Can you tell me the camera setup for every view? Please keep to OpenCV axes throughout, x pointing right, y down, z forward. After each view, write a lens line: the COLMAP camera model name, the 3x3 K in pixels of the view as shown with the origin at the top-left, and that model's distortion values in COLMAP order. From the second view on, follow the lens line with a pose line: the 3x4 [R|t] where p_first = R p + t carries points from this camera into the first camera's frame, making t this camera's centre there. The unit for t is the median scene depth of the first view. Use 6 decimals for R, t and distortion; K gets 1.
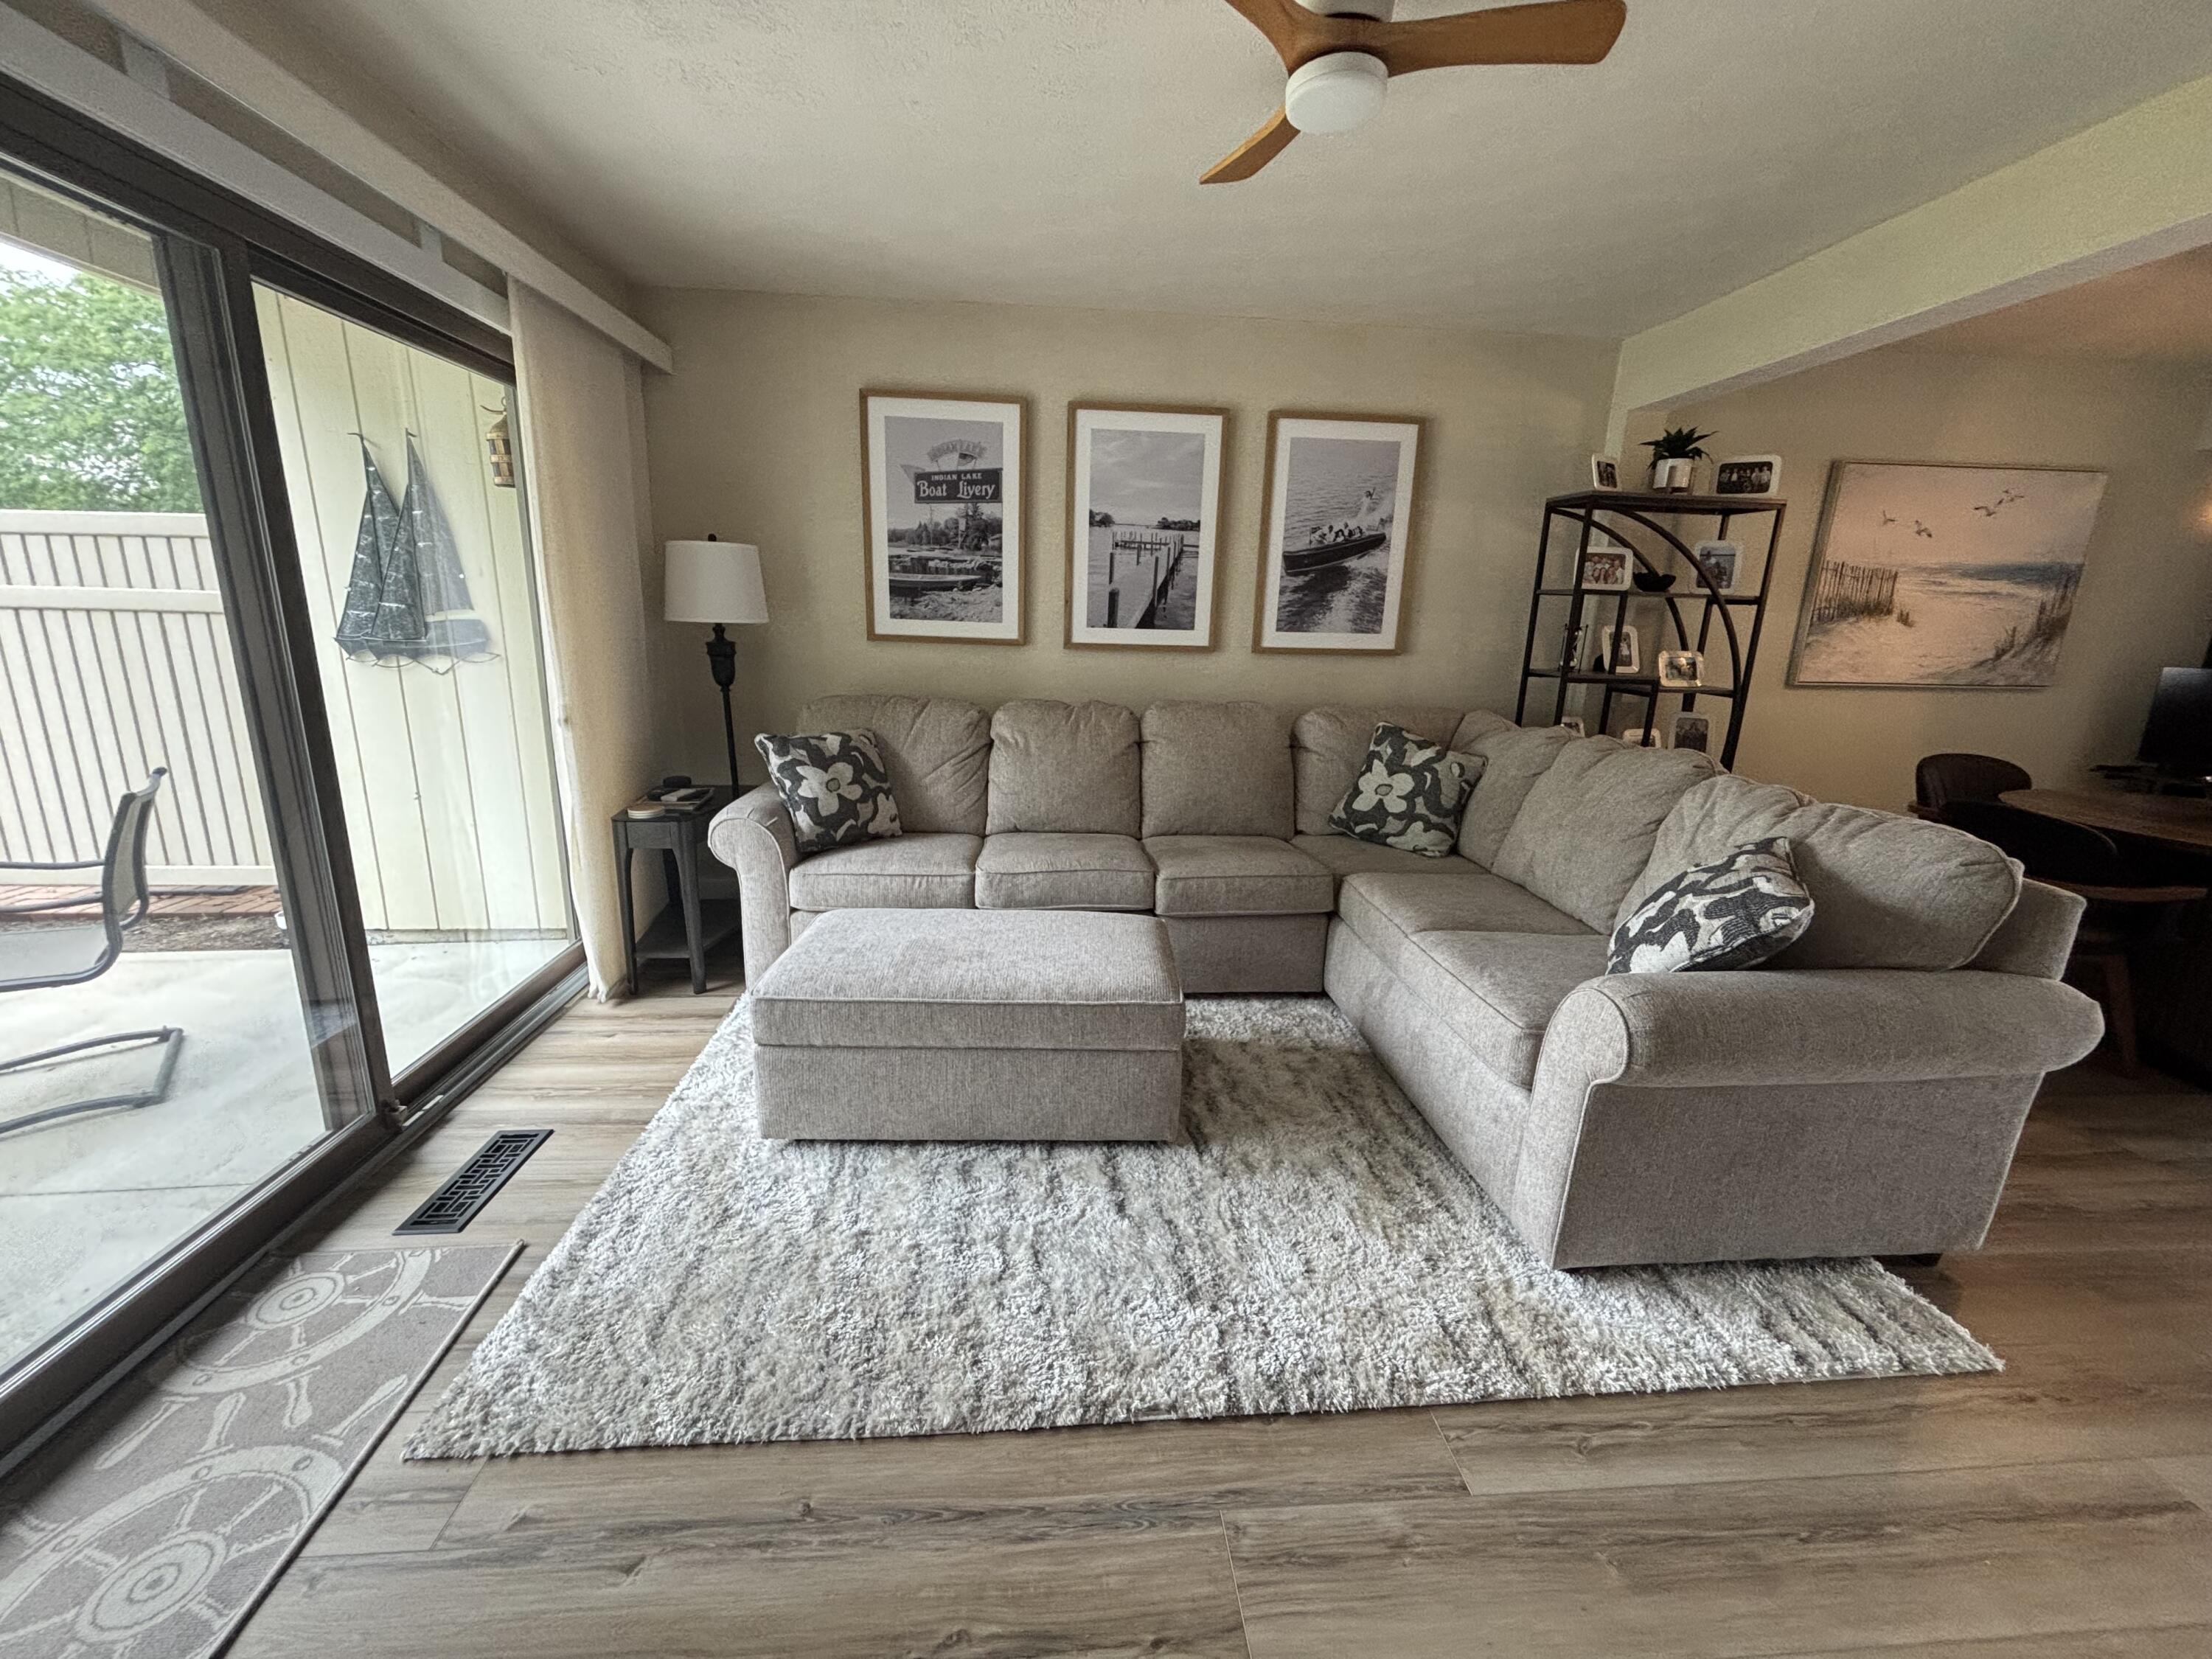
lens RADIAL K [[891.2, 0, 1103.4], [0, 891.2, 830.6], [0, 0, 1]] dist [0.000306, 0.000206]
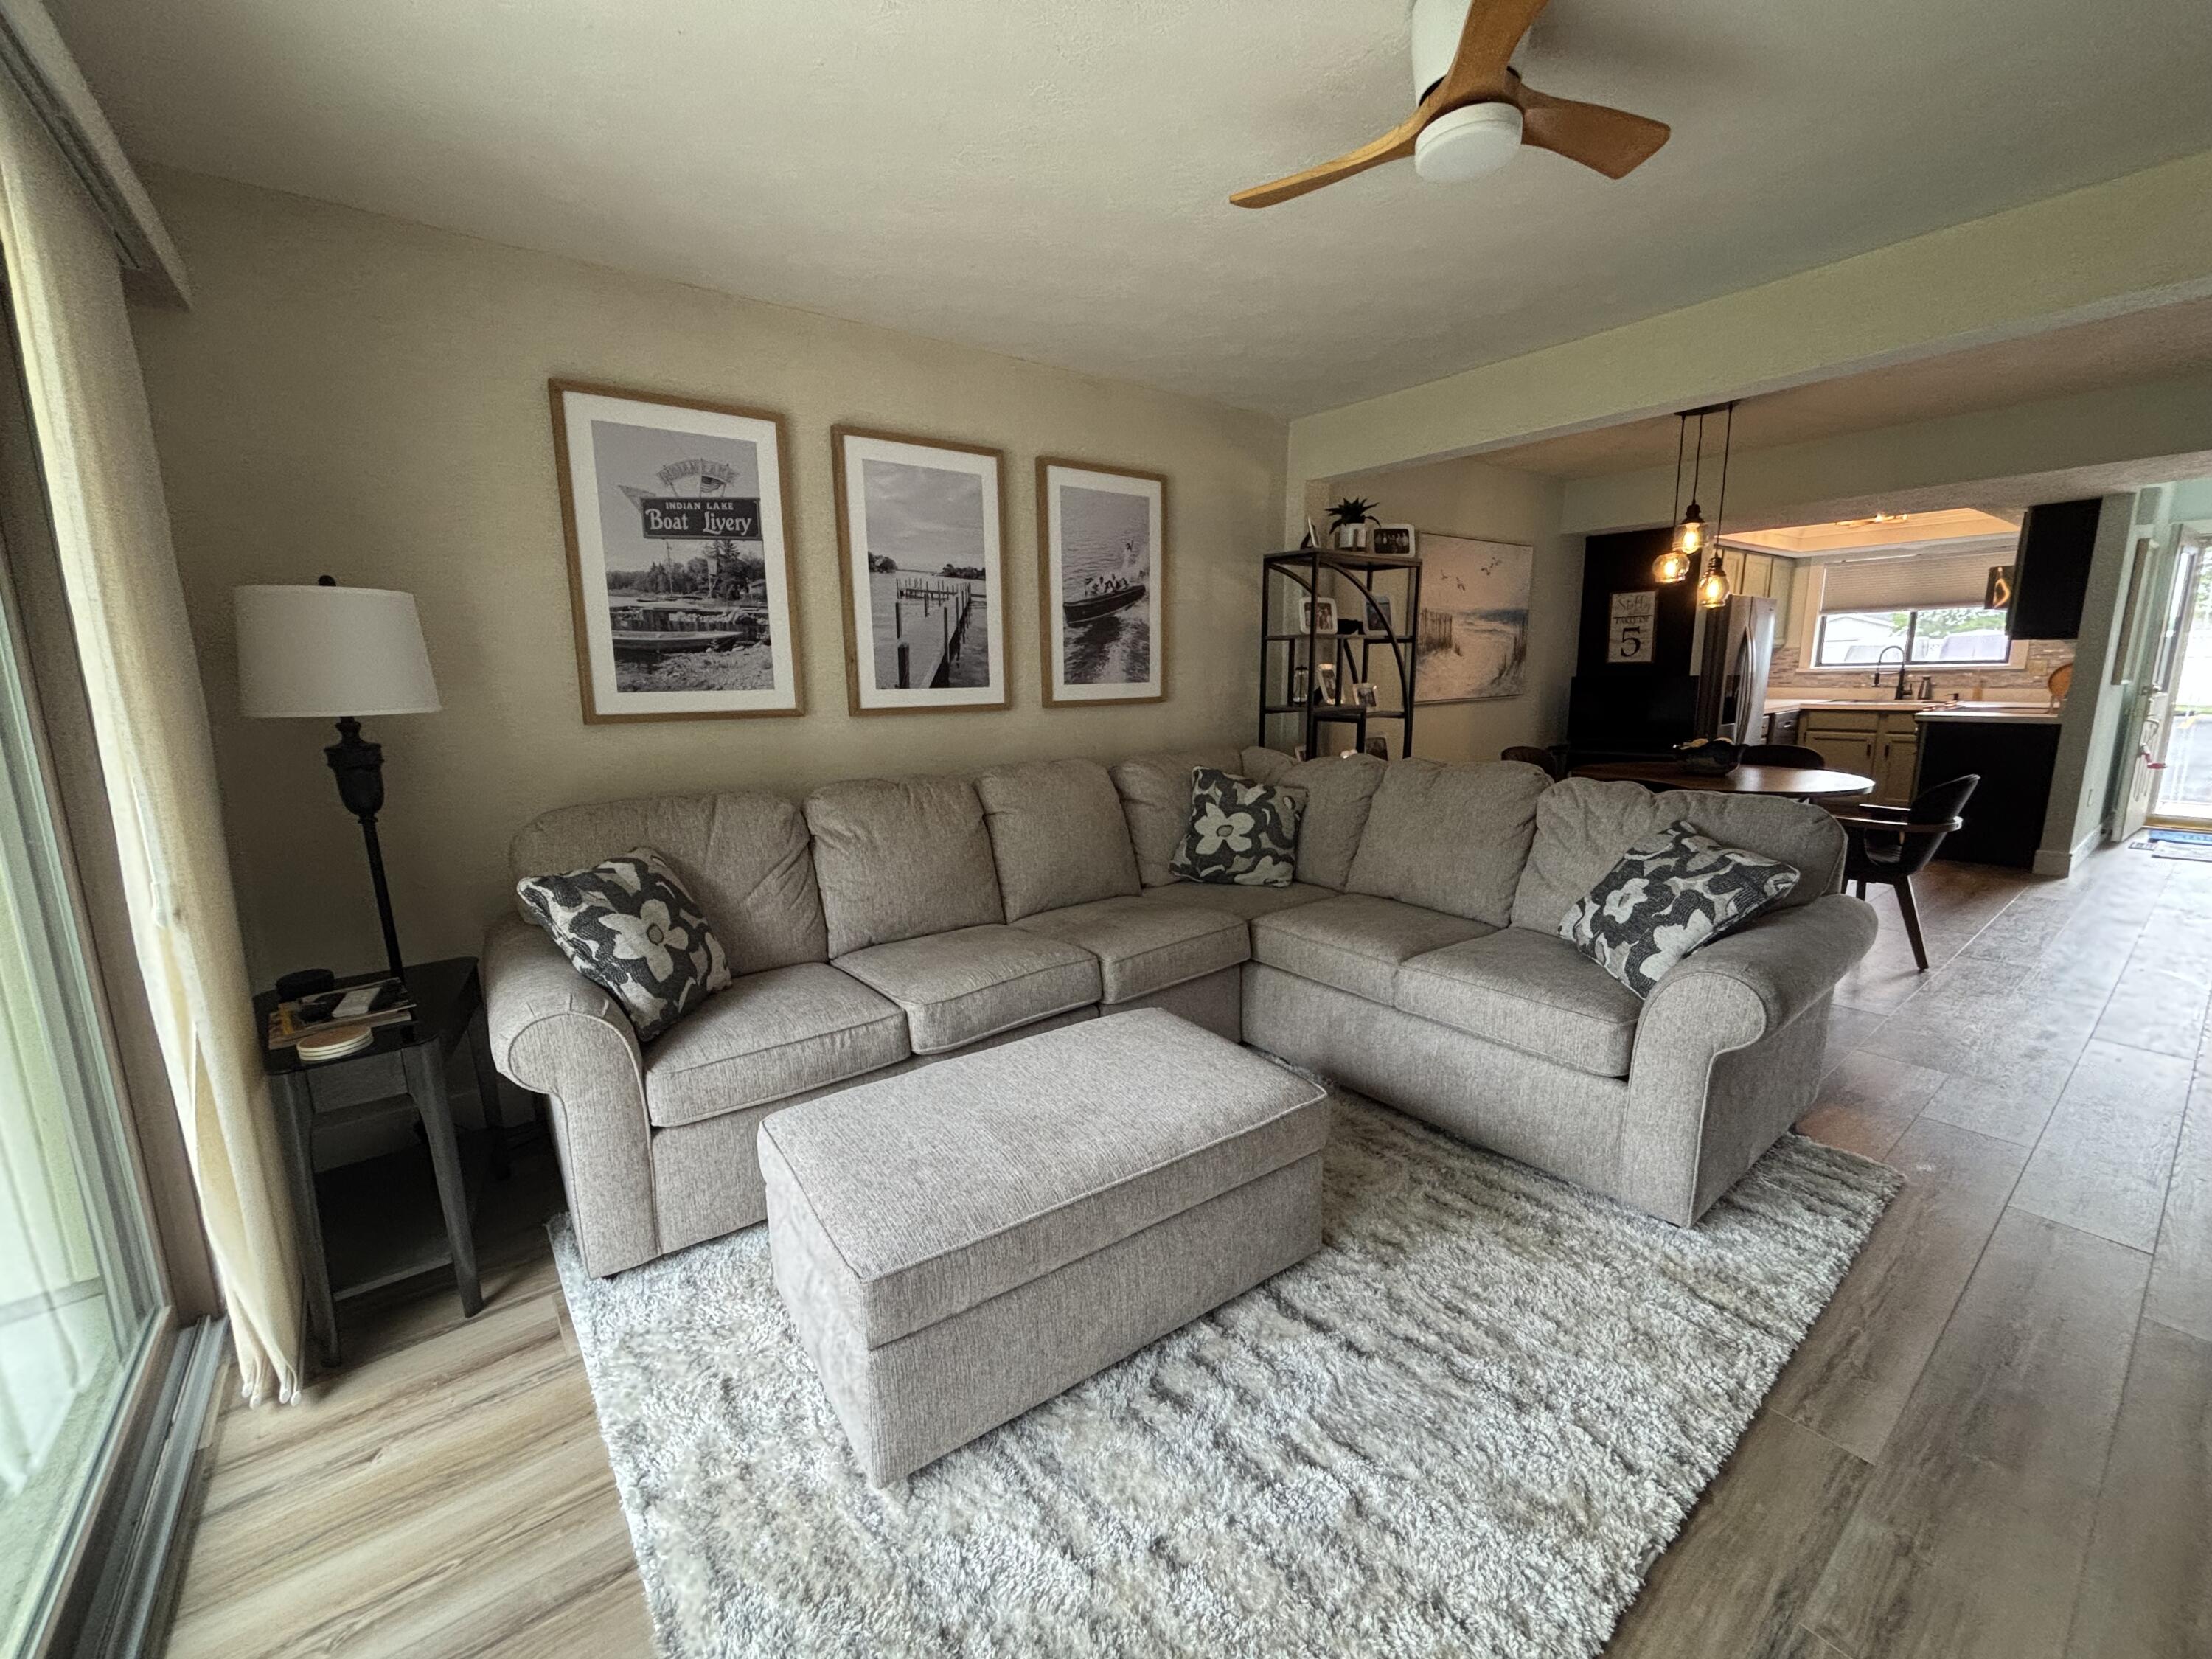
lens RADIAL K [[891.2, 0, 1106.9], [0, 891.2, 826.0], [0, 0, 1]] dist [0.000306, 0.000206]
pose [[0.835981, -0.135930, 0.531657, -0.327060], [0.167767, 0.985756, -0.011768, -0.059516], [-0.522485, 0.099033, 0.846878, 0.200497]]
